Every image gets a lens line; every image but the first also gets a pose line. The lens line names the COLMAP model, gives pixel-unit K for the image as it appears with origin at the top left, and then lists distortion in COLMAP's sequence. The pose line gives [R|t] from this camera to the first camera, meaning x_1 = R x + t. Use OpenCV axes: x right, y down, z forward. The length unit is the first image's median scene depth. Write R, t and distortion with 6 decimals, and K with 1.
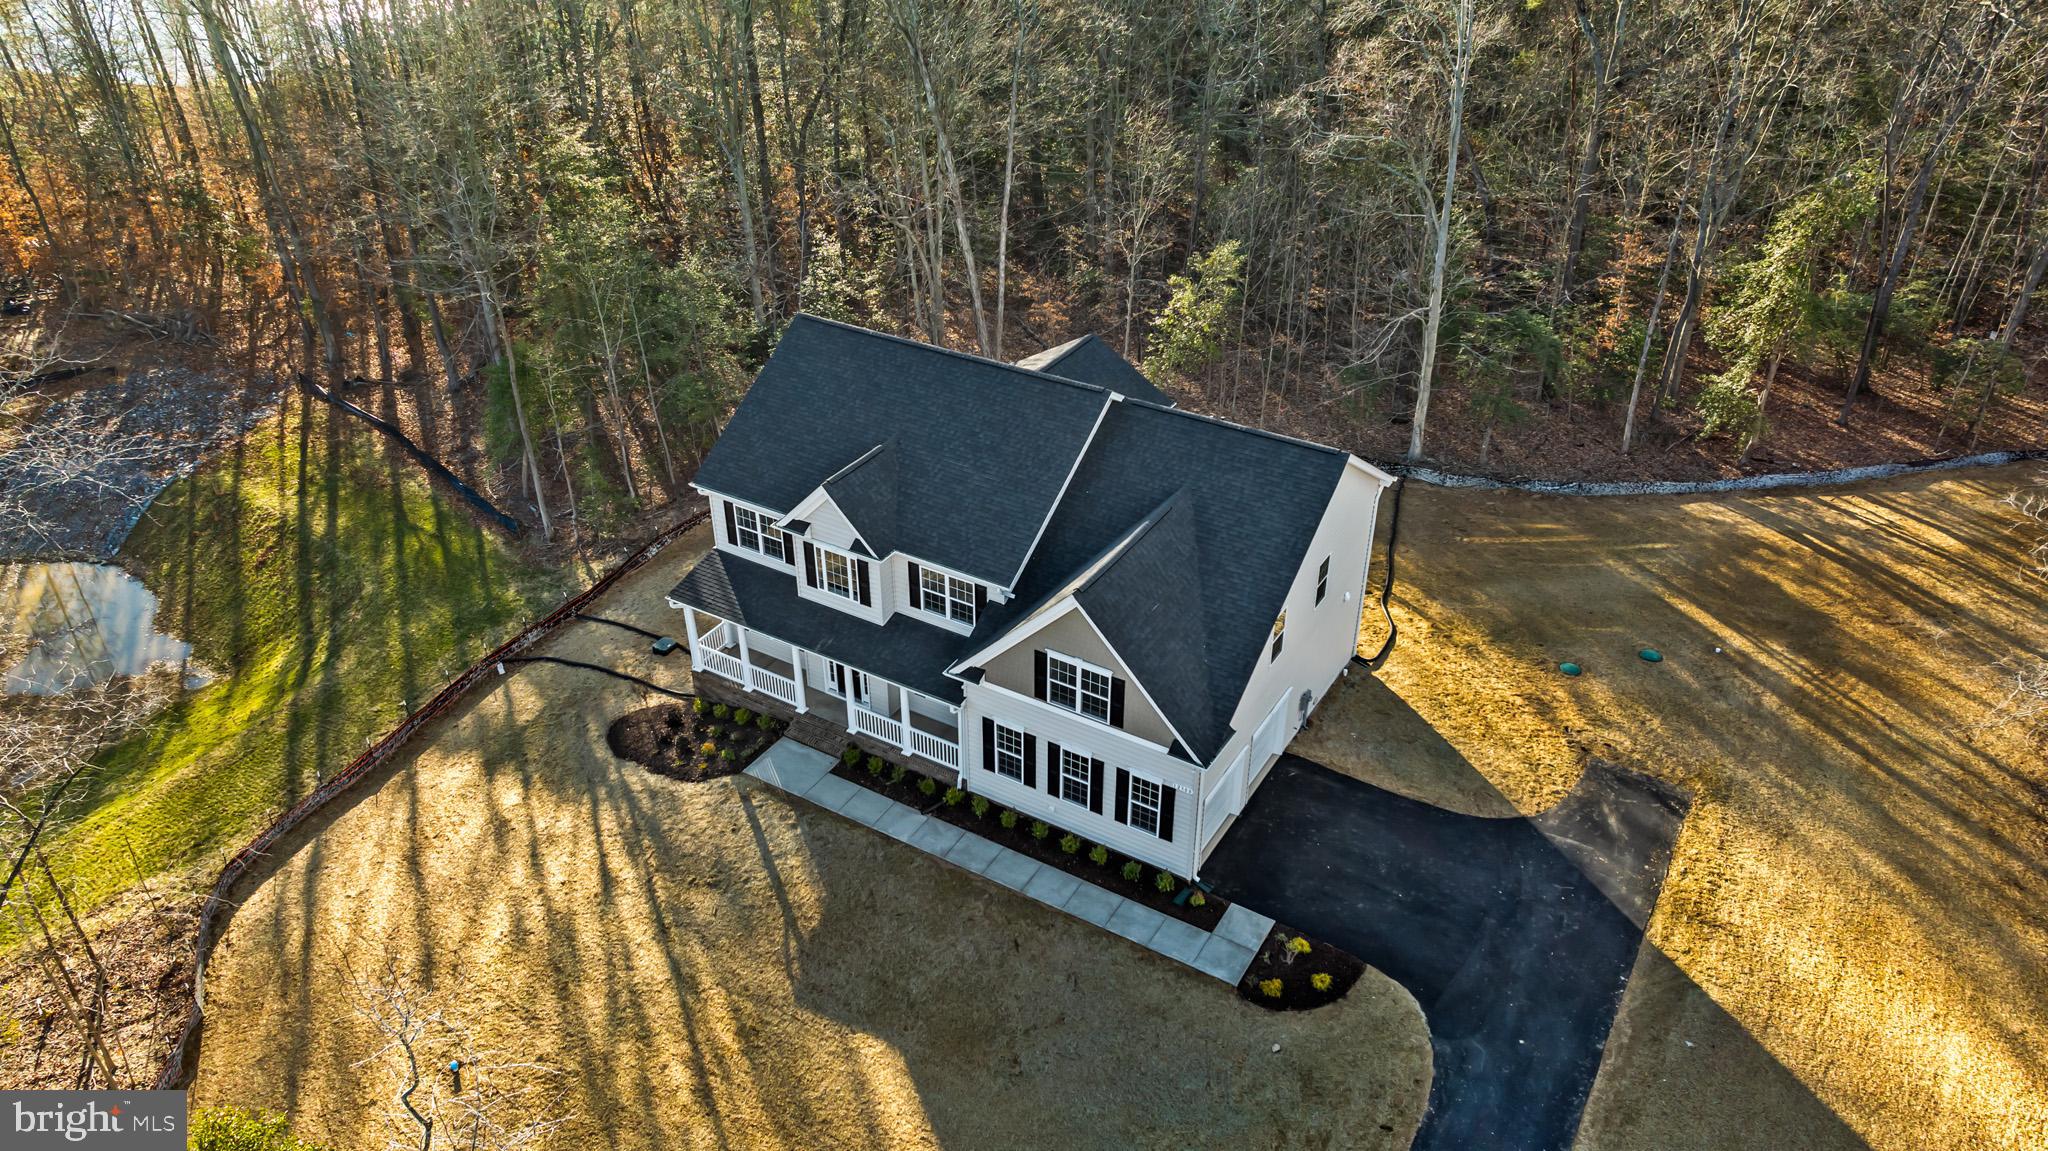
lens RADIAL K [[1453.2, 0, 1022.8], [0, 1453.2, 568.2], [0, 0, 1]] dist [-0.023057, 0.001365]
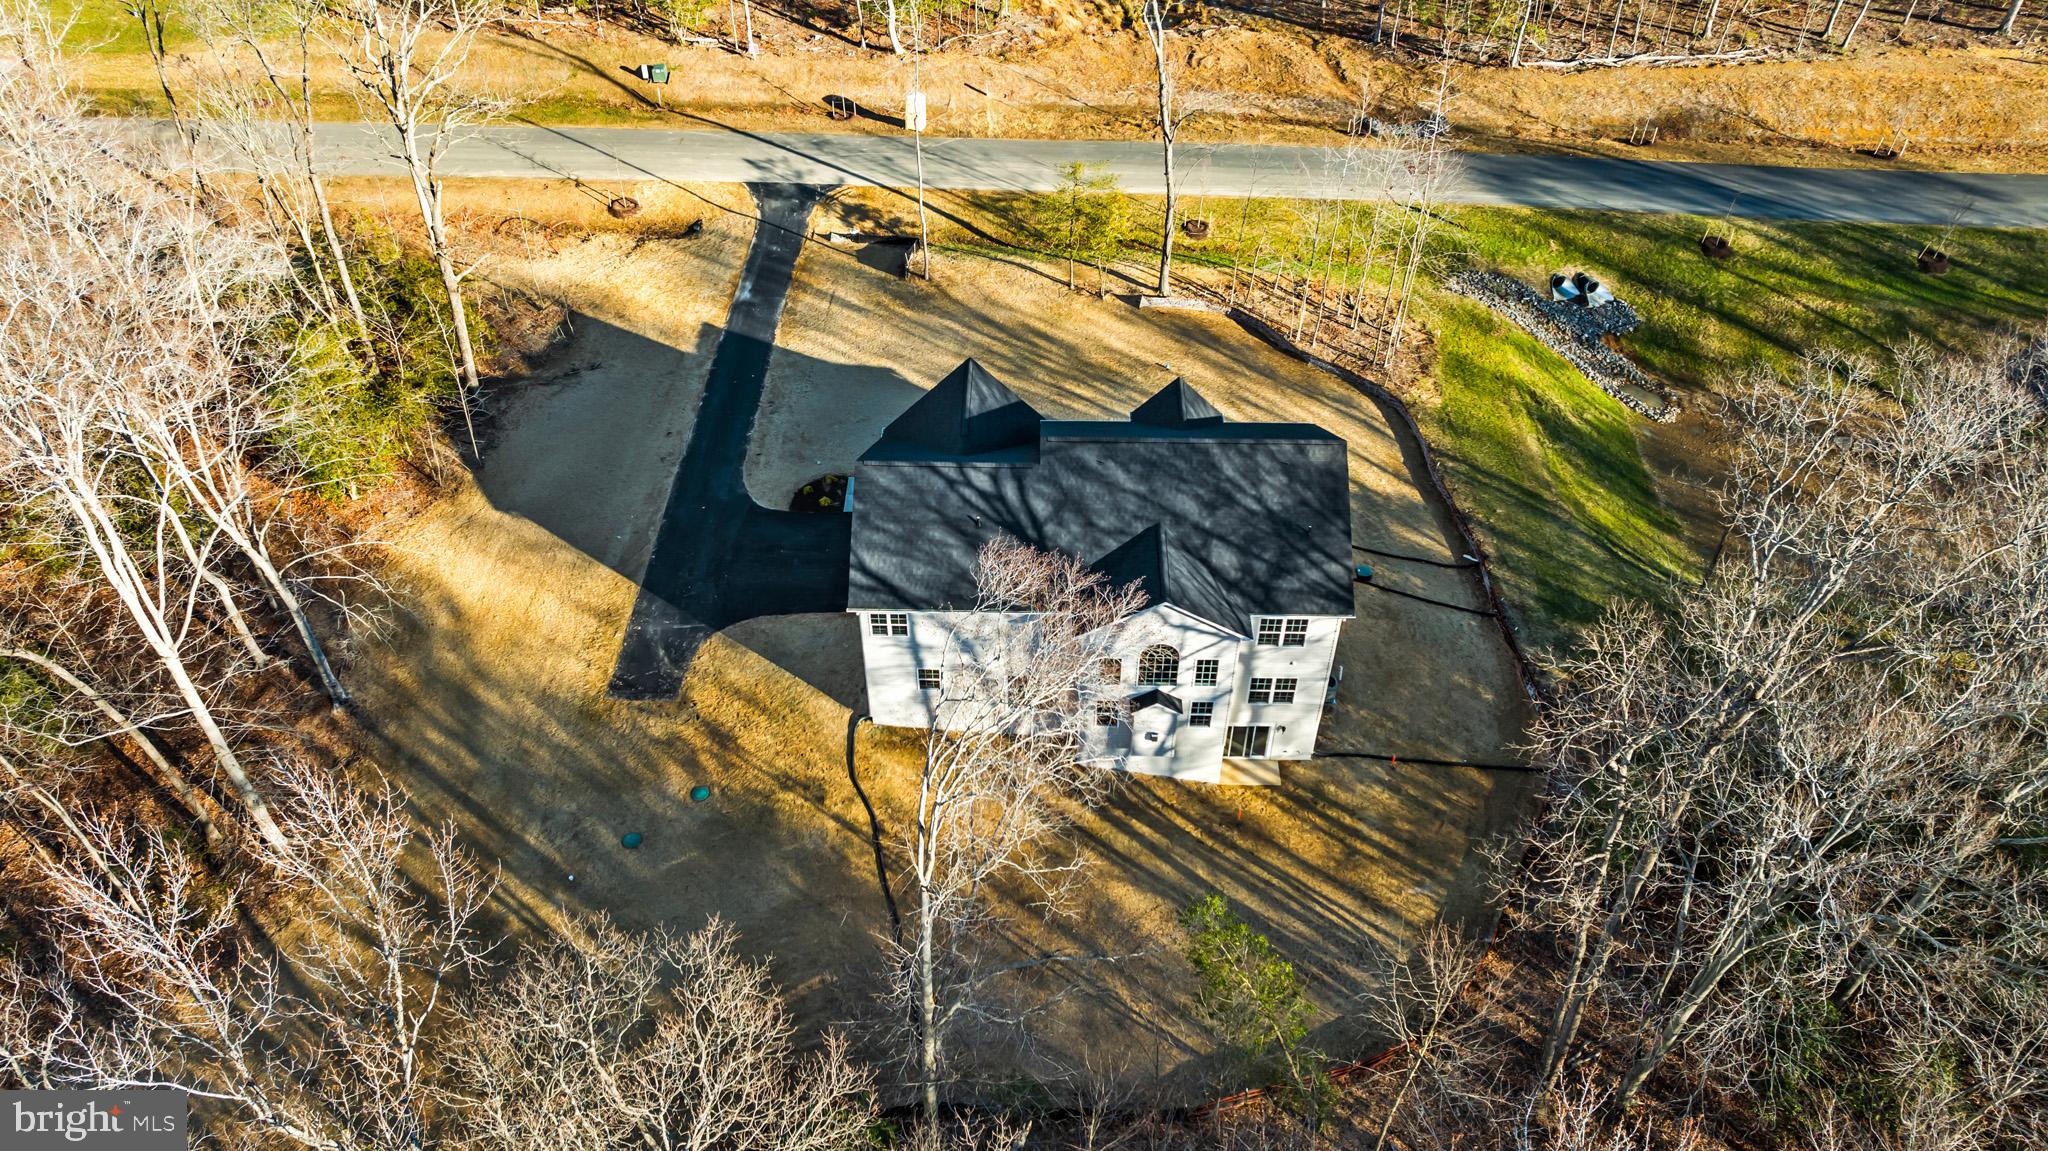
lens RADIAL K [[1453.2, 0, 1022.8], [0, 1453.2, 568.2], [0, 0, 1]] dist [-0.023057, 0.001365]
pose [[-0.862374, 0.348899, -0.366852, 0.584591], [-0.267107, 0.302003, 0.915122, -1.254921], [0.430076, 0.887166, -0.167246, 1.287835]]
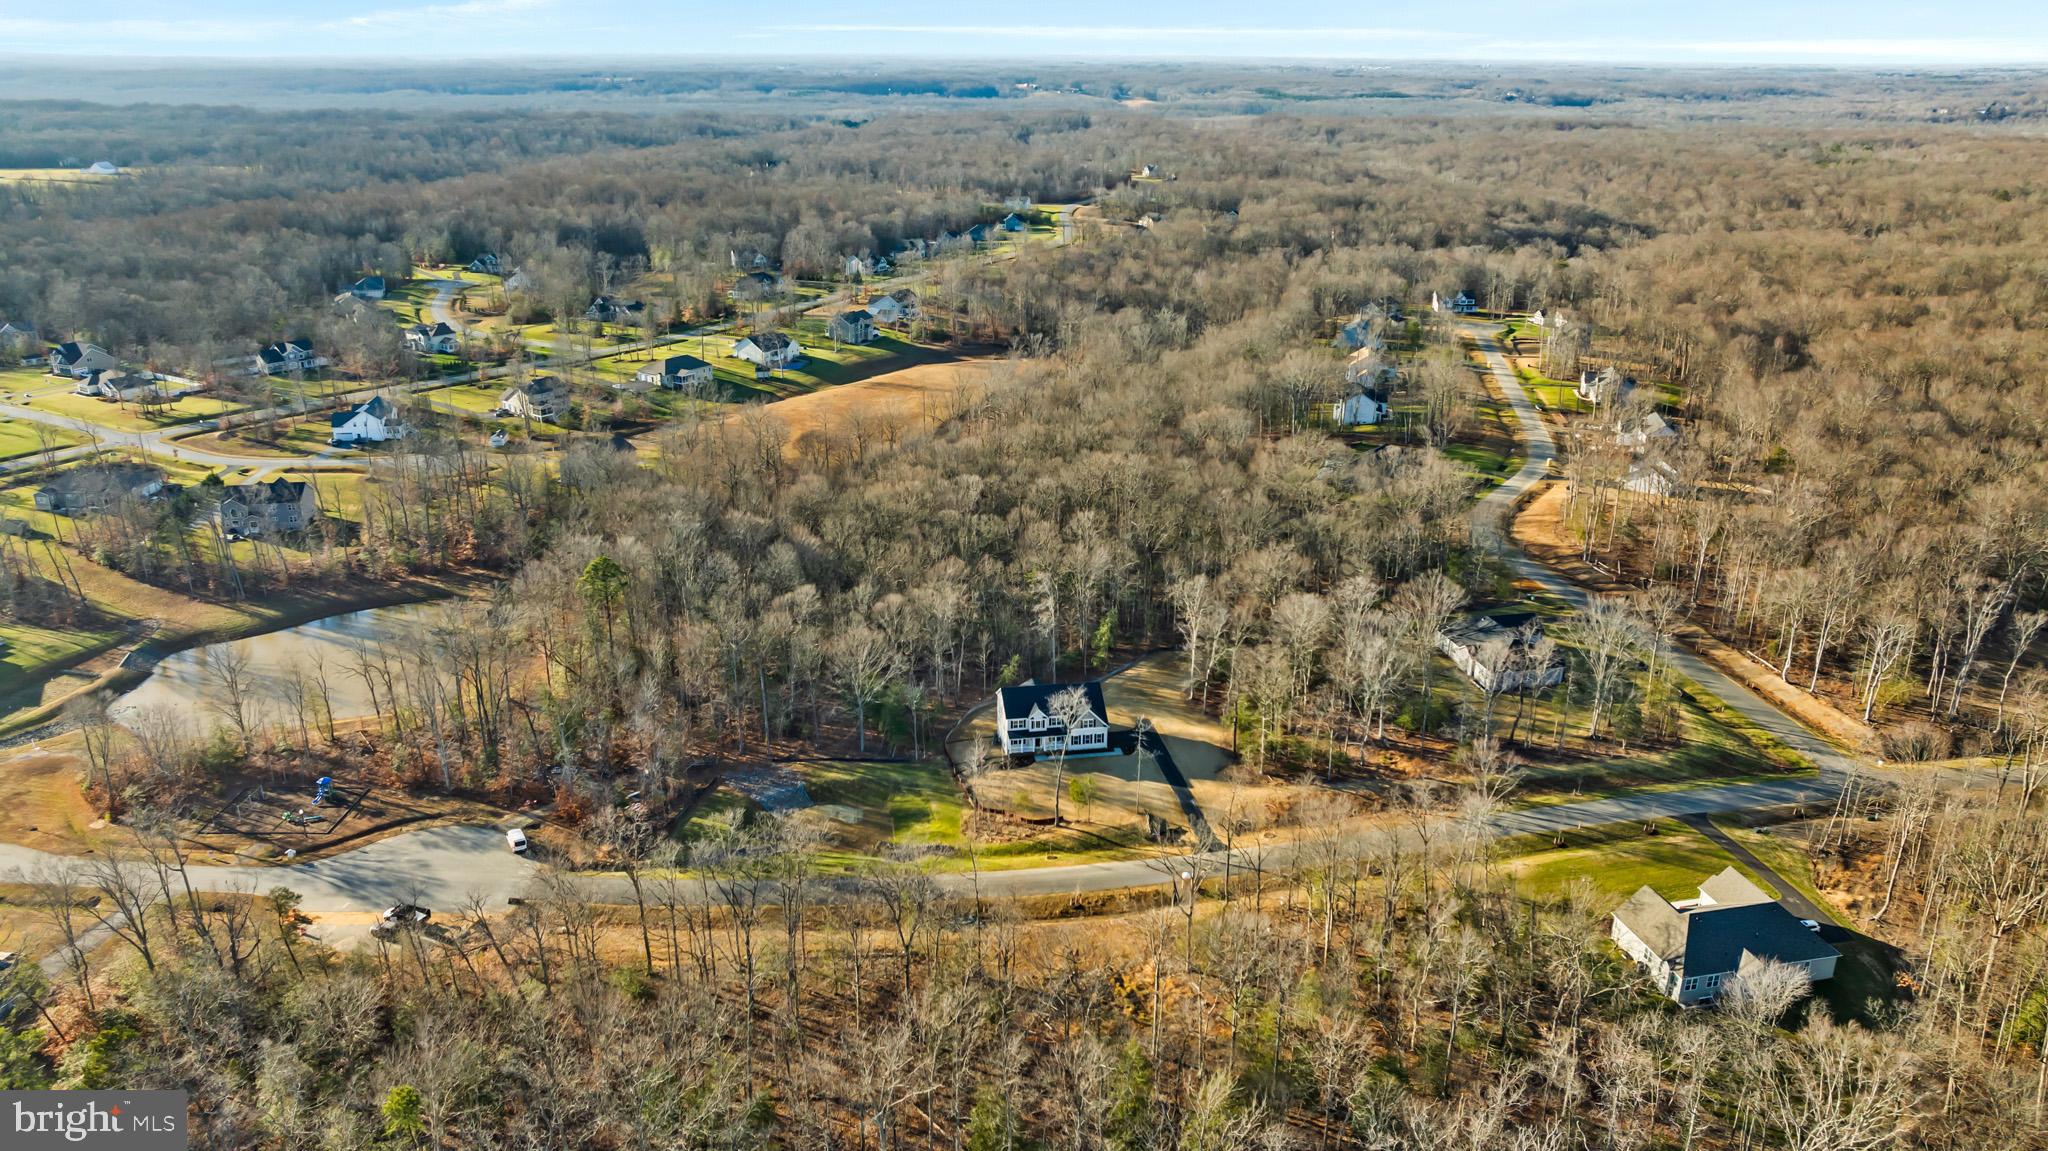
lens RADIAL K [[1453.2, 0, 1022.8], [0, 1453.2, 568.2], [0, 0, 1]] dist [-0.023057, 0.001365]
pose [[0.748810, -0.219389, 0.625421, -3.821445], [0.345121, 0.934670, -0.085342, -0.110823], [-0.565840, 0.279751, 0.775606, -3.845865]]
